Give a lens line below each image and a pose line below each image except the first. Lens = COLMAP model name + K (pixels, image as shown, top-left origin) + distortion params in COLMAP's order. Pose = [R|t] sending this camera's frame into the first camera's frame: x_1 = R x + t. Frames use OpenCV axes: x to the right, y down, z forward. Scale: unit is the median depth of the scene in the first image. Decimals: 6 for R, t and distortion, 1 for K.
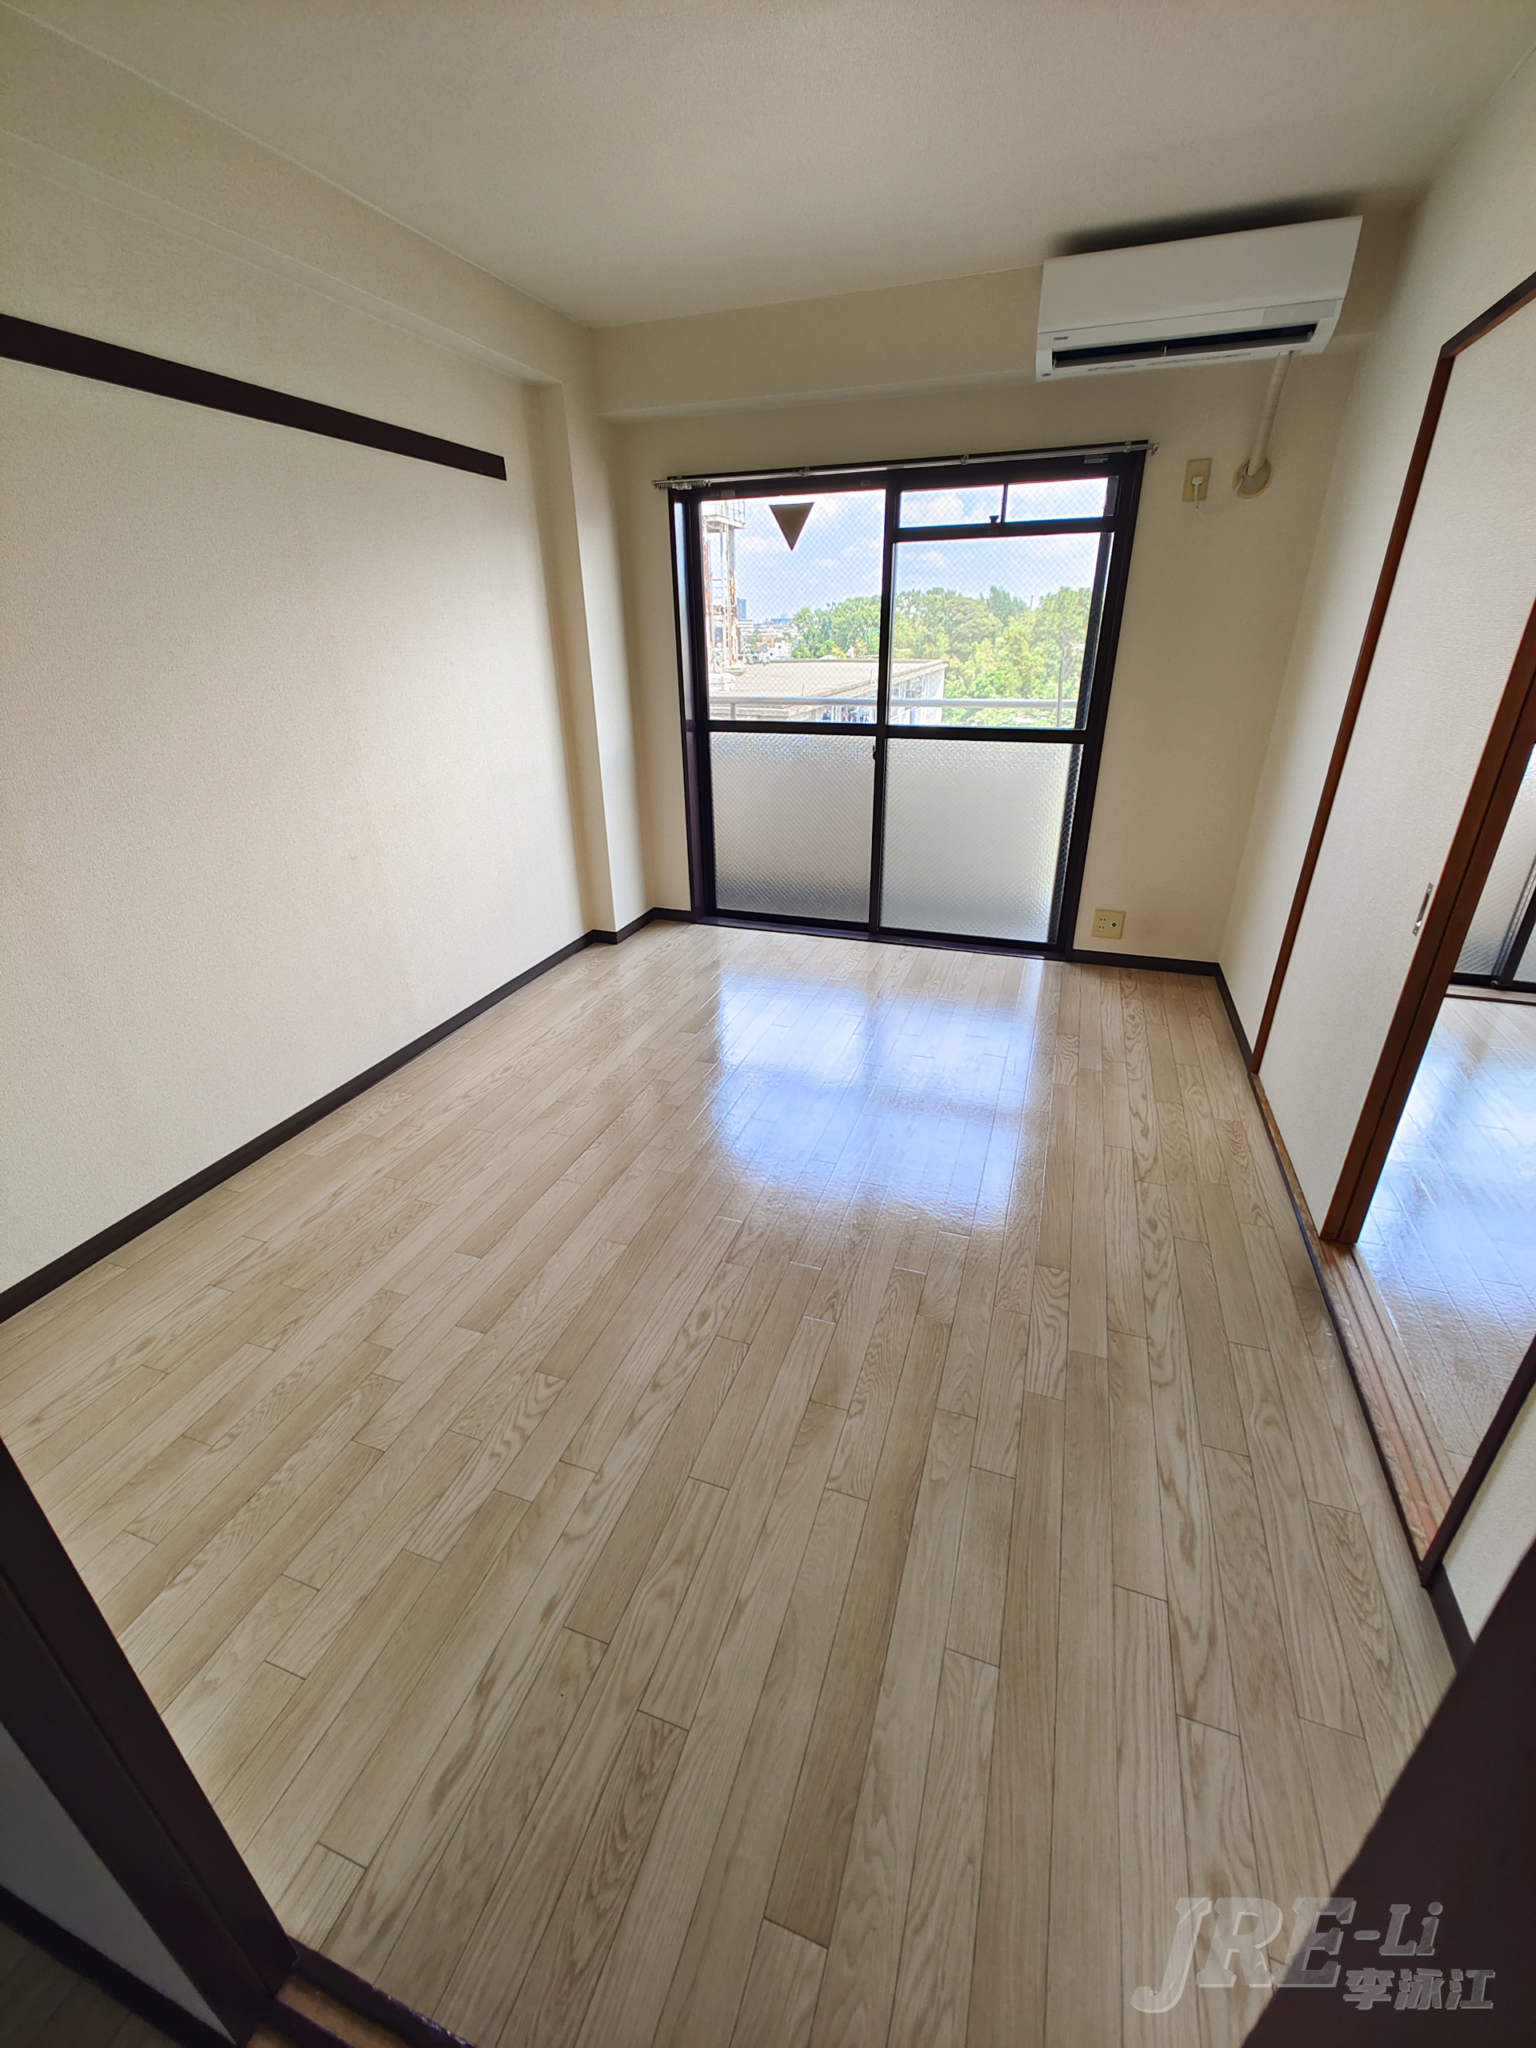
lens RADIAL K [[837.1, 0, 773.5], [0, 837.1, 1025.2], [0, 0, 1]] dist [-0.000878, 0.001205]
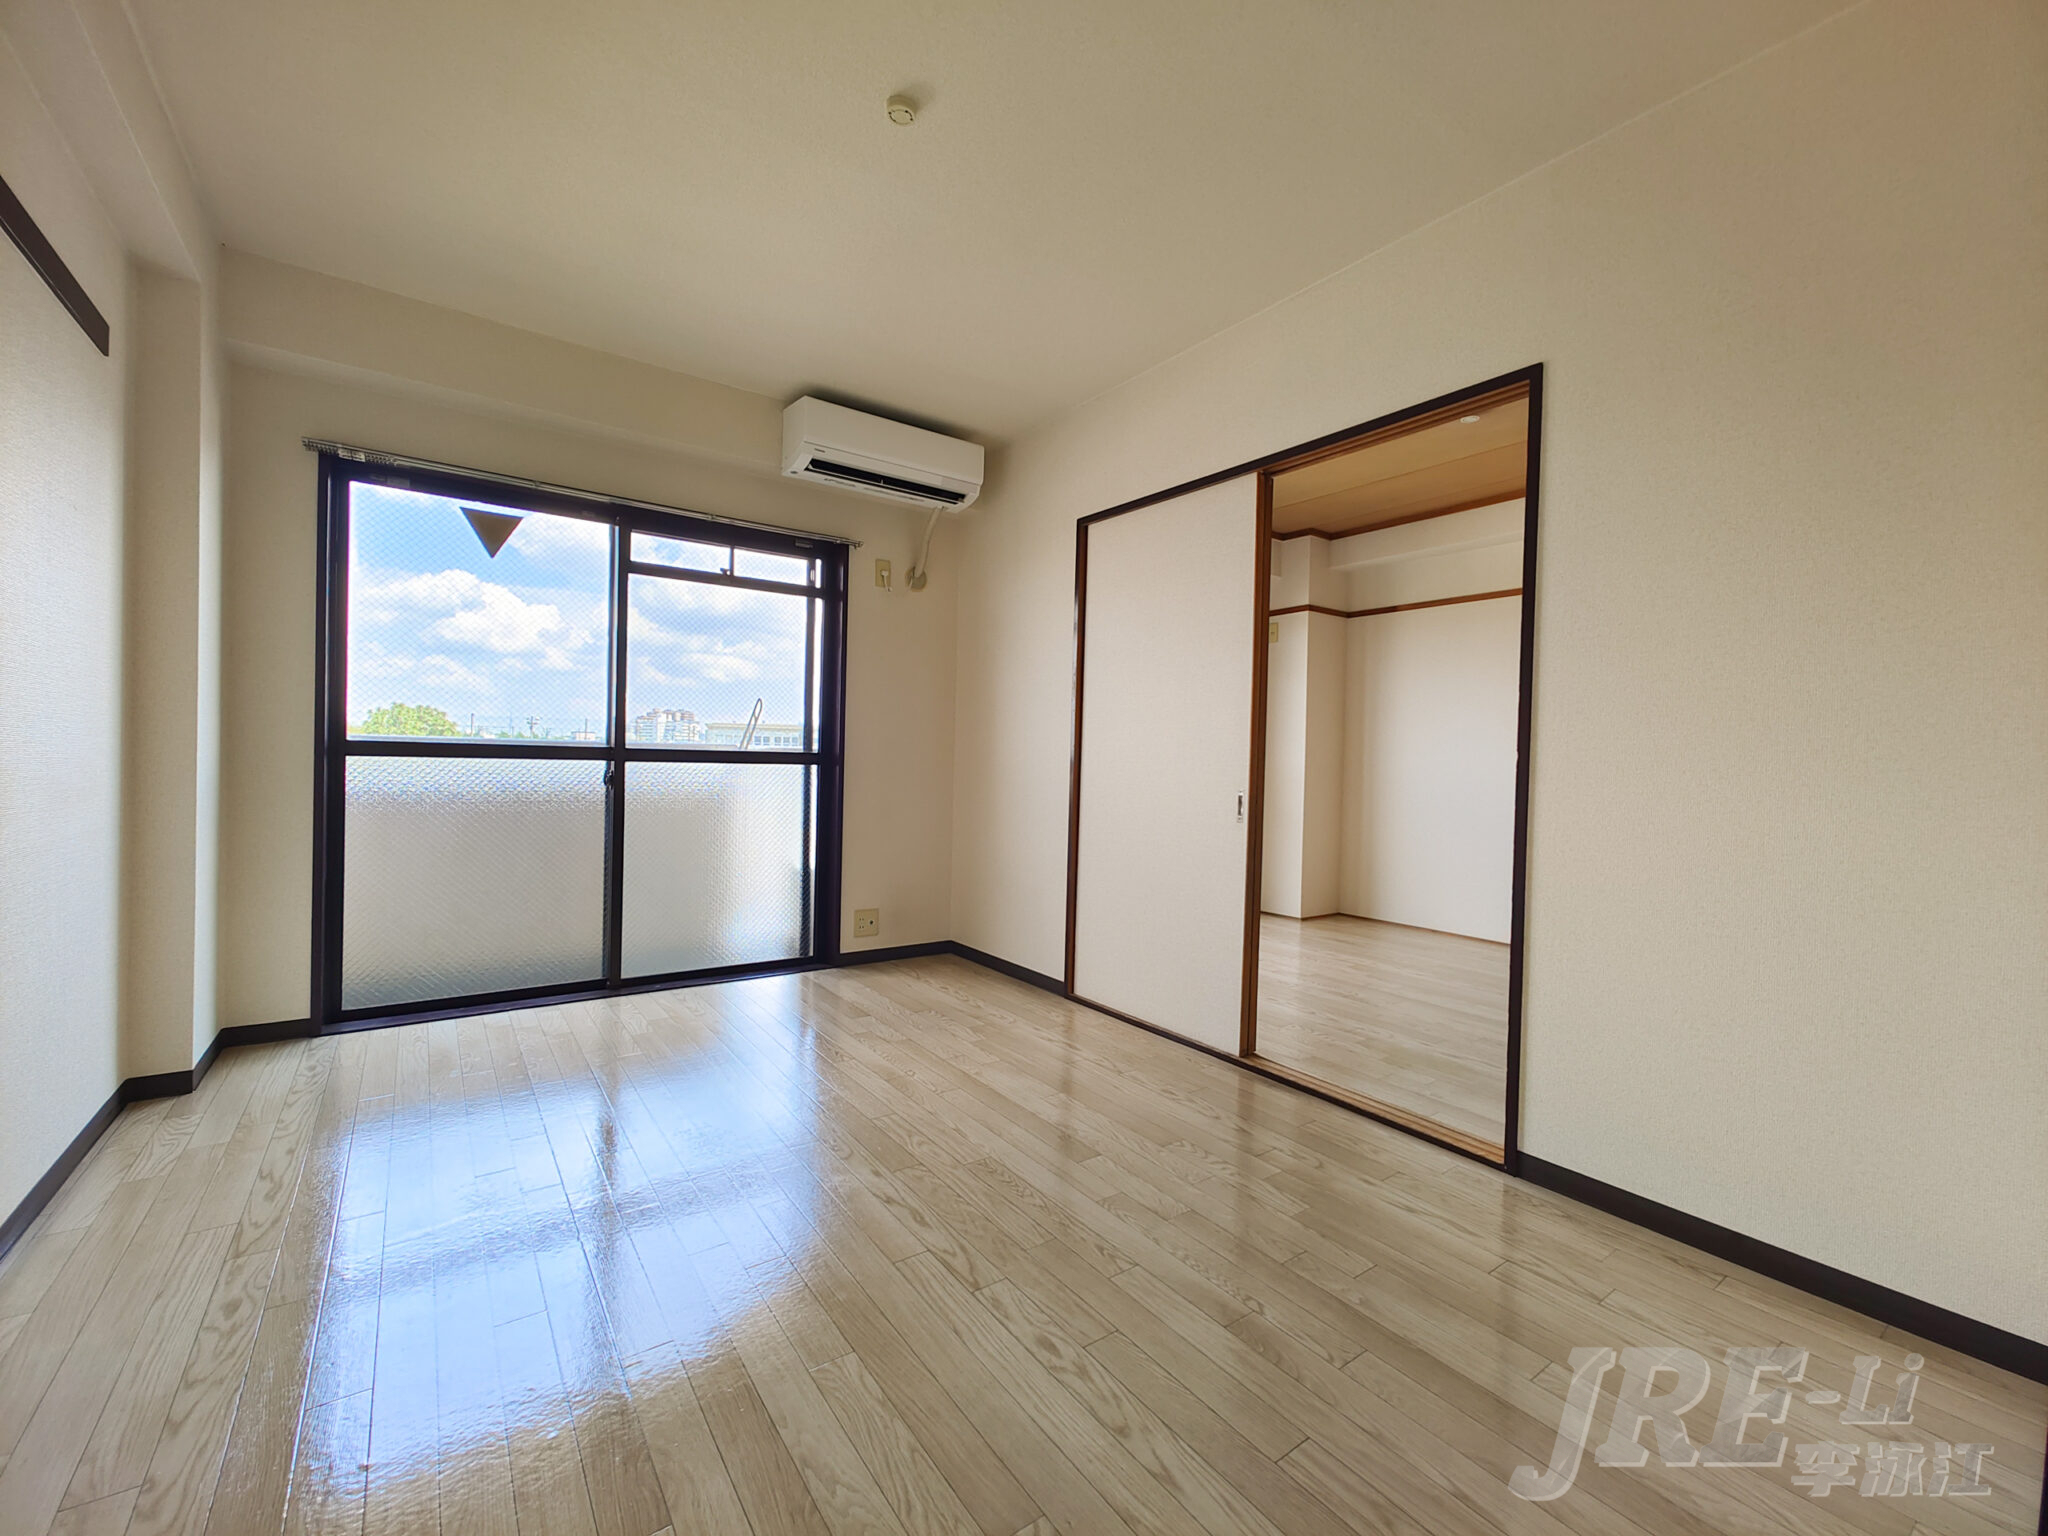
lens RADIAL K [[837.1, 0, 1030.1], [0, 837.1, 763.8], [0, 0, 1]] dist [-0.000878, 0.001205]
pose [[0.569537, 0.020987, 0.821698, -0.451470], [0.325422, 0.912234, -0.248856, 0.035266], [-0.754803, 0.409131, 0.512722, 0.261196]]
